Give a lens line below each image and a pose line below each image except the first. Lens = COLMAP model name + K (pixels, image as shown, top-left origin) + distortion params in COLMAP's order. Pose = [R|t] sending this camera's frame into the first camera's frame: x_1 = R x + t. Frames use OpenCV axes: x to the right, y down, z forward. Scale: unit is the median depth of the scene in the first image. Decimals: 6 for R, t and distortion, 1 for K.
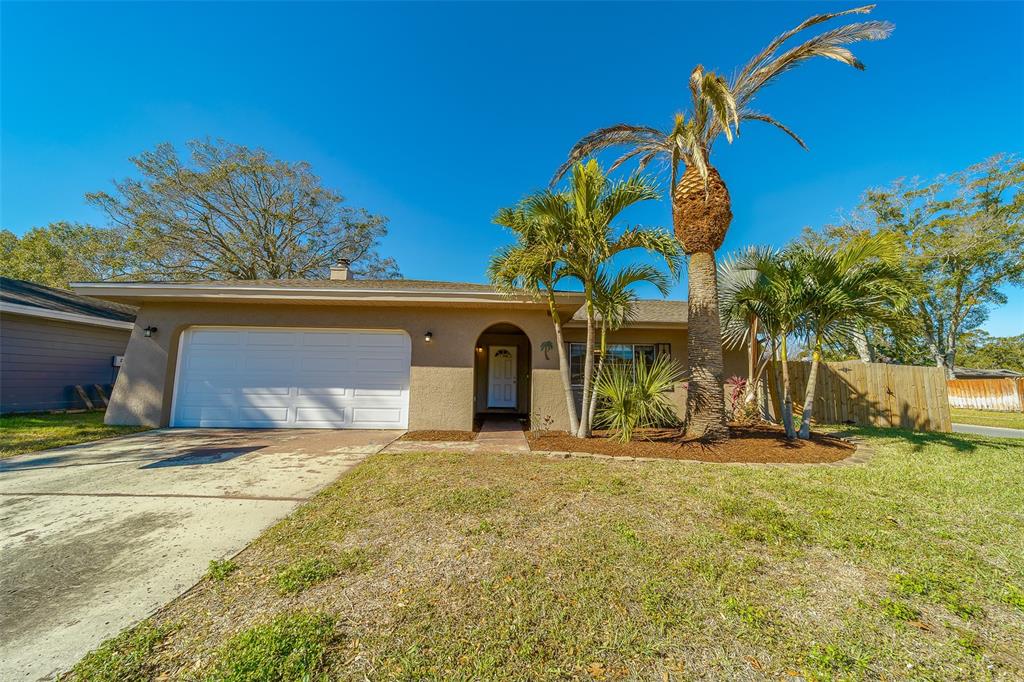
lens RADIAL K [[374.4, 0, 509.3], [0, 374.4, 336.9], [0, 0, 1]] dist [0.000302, -0.000022]
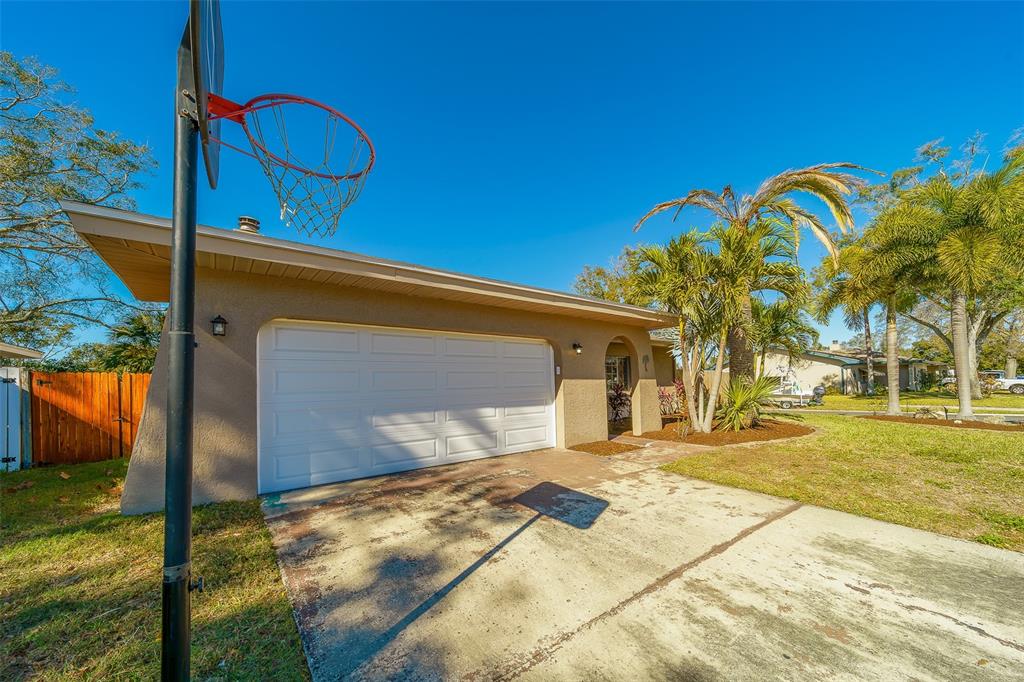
lens RADIAL K [[361.3, 0, 511.6], [0, 361.3, 372.3], [0, 0, 1]] dist [-0.000075, -0.000012]
pose [[0.817409, -0.010997, 0.575953, -0.877614], [-0.042827, 0.995891, 0.079797, -0.006858], [-0.574464, -0.089893, 0.813579, 0.334709]]
